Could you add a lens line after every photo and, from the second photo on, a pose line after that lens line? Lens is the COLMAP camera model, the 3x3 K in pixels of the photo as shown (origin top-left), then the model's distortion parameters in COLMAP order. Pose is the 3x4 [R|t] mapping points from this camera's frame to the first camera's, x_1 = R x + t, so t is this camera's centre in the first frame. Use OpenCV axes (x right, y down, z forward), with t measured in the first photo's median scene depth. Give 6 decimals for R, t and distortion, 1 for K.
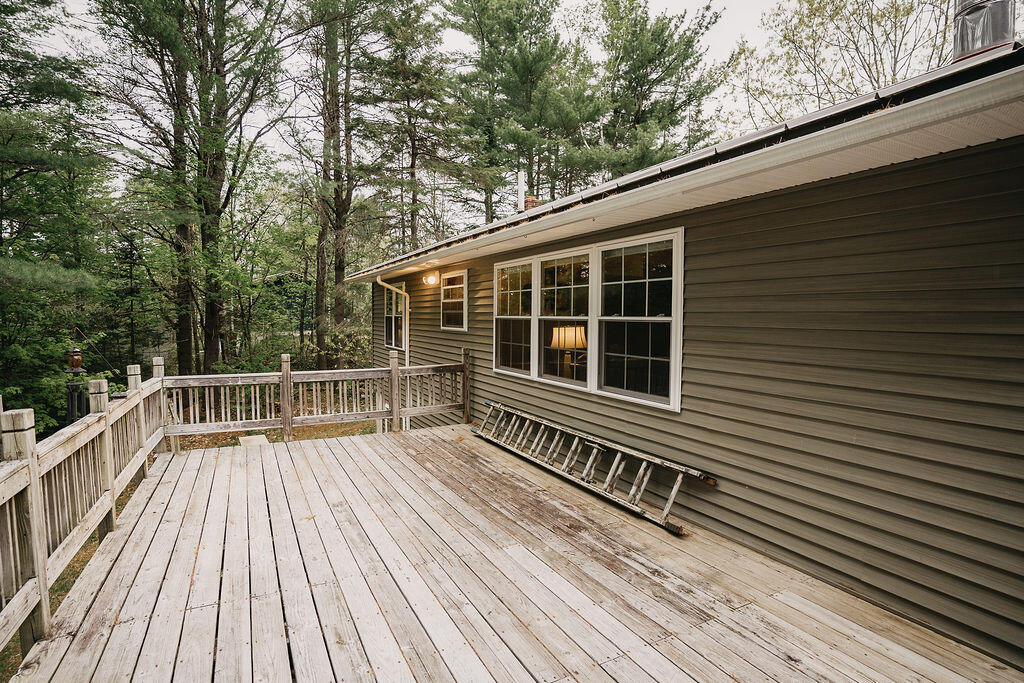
lens RADIAL K [[511.3, 0, 512.0], [0, 511.3, 341.5], [0, 0, 1]] dist [-0.089893, 0.000063]
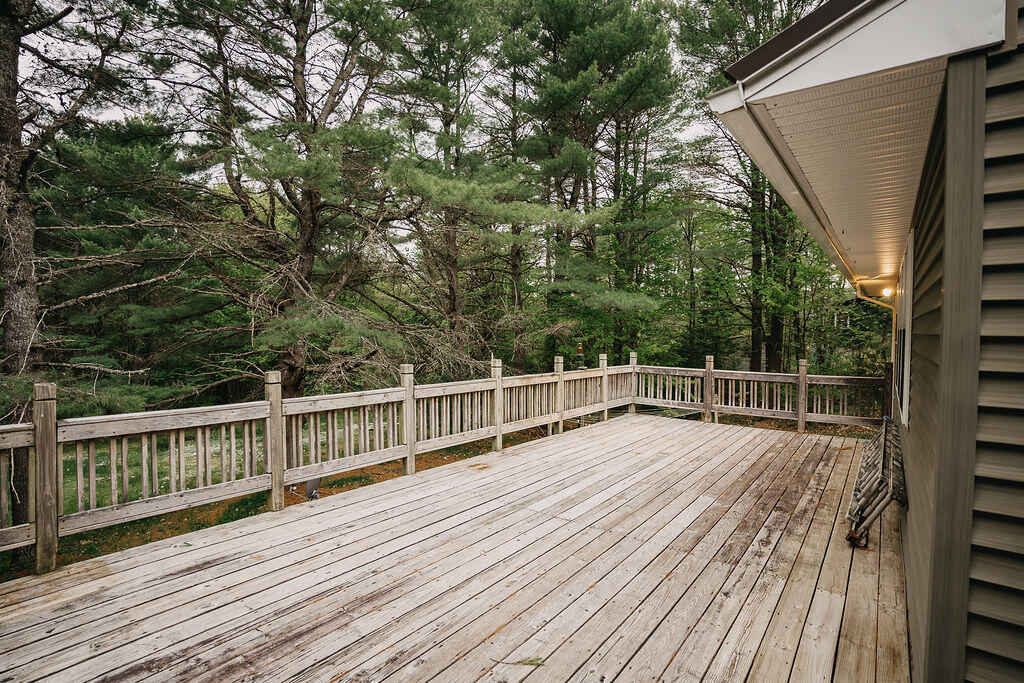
lens RADIAL K [[511.3, 0, 512.0], [0, 511.3, 341.5], [0, 0, 1]] dist [-0.089893, 0.000063]
pose [[0.414514, 0.028696, -0.909590, 0.893296], [-0.052852, 0.998575, 0.007418, 0.009906], [0.908507, 0.044998, 0.415440, -0.042804]]
